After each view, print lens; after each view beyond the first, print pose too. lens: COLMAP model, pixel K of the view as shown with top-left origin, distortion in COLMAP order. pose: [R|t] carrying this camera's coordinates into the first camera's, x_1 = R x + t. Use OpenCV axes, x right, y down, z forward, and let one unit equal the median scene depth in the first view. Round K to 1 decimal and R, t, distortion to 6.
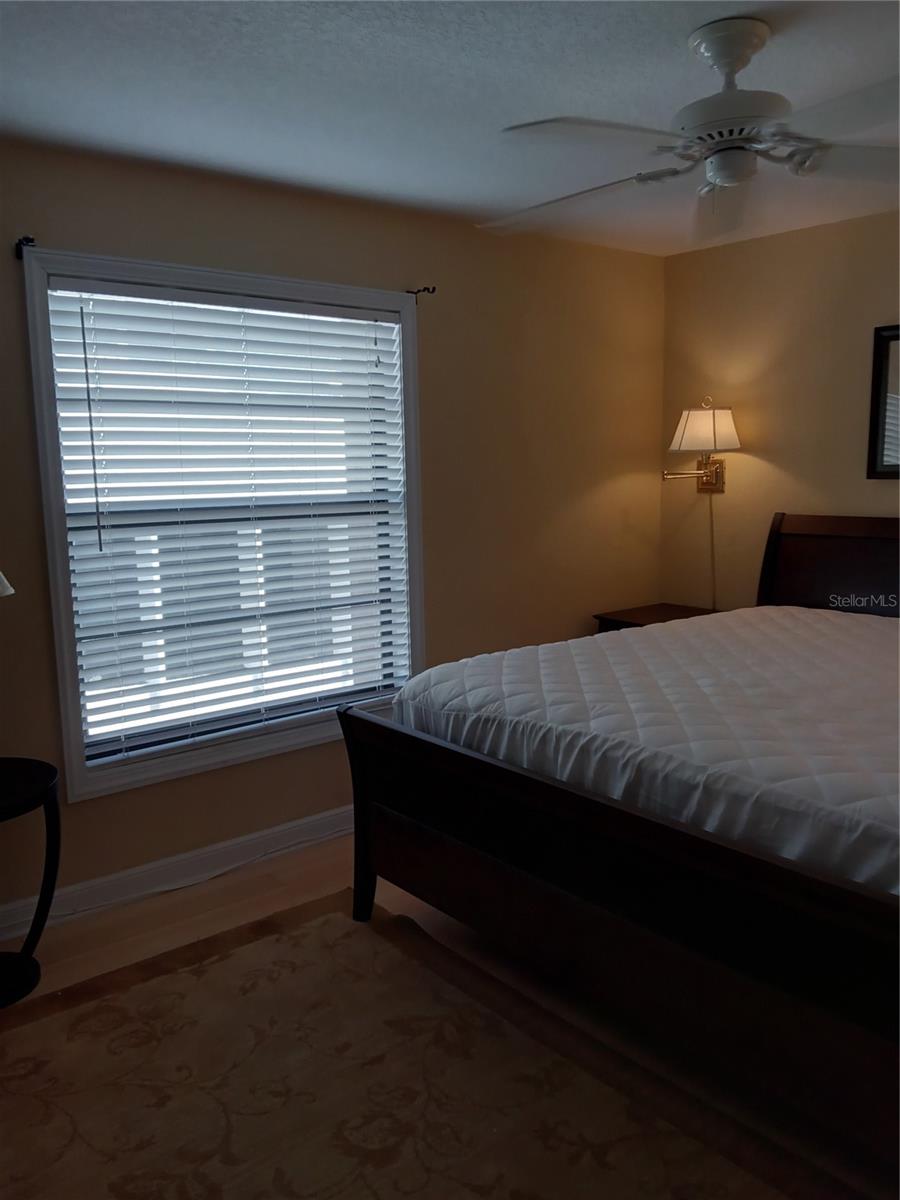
lens RADIAL K [[962.3, 0, 453.1], [0, 962.3, 608.3], [0, 0, 1]] dist [-0.008480, -0.034276]
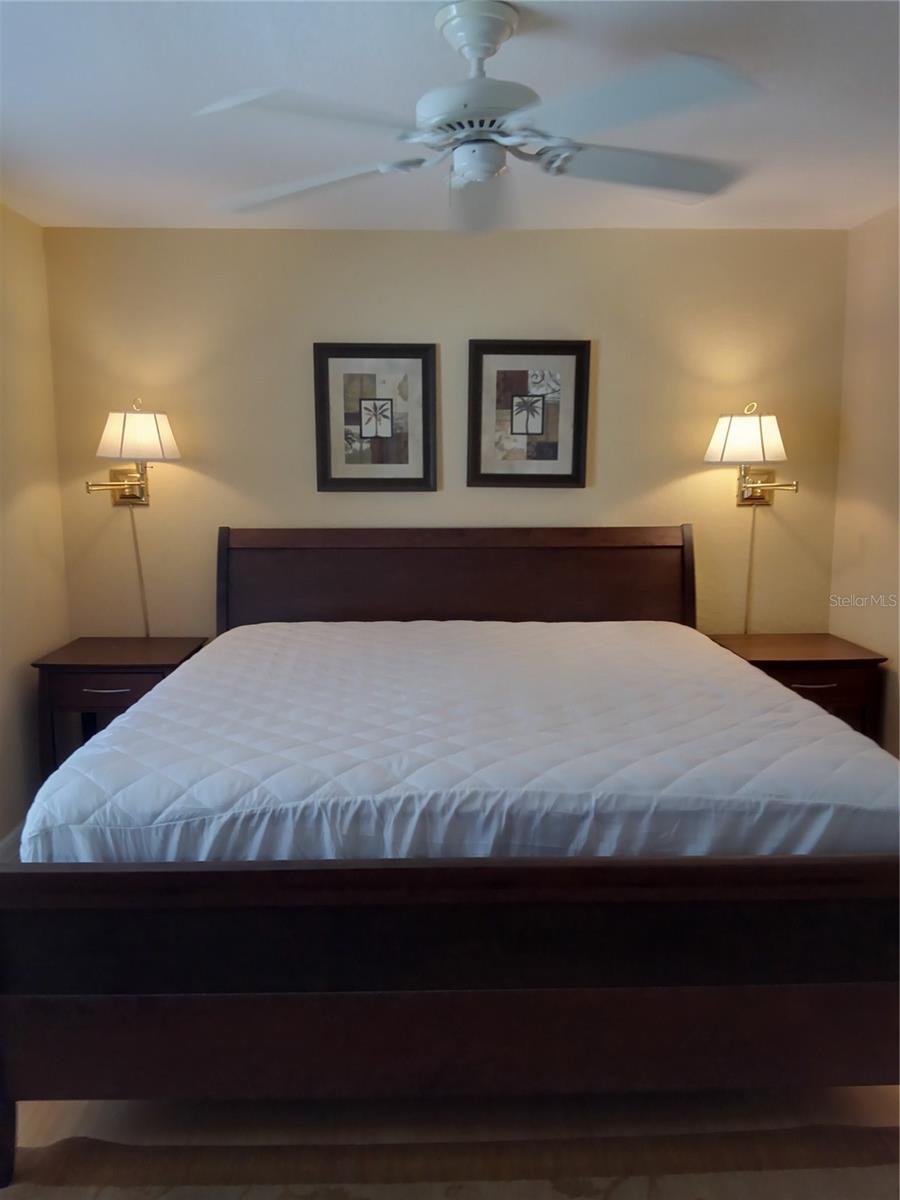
lens RADIAL K [[928.8, 0, 454.0], [0, 928.8, 606.5], [0, 0, 1]] dist [0.078292, -0.166506]
pose [[0.597978, -0.103464, 0.794806, -0.474827], [0.109781, 0.992860, 0.046651, -0.069134], [-0.793958, 0.059359, 0.605068, 0.470010]]
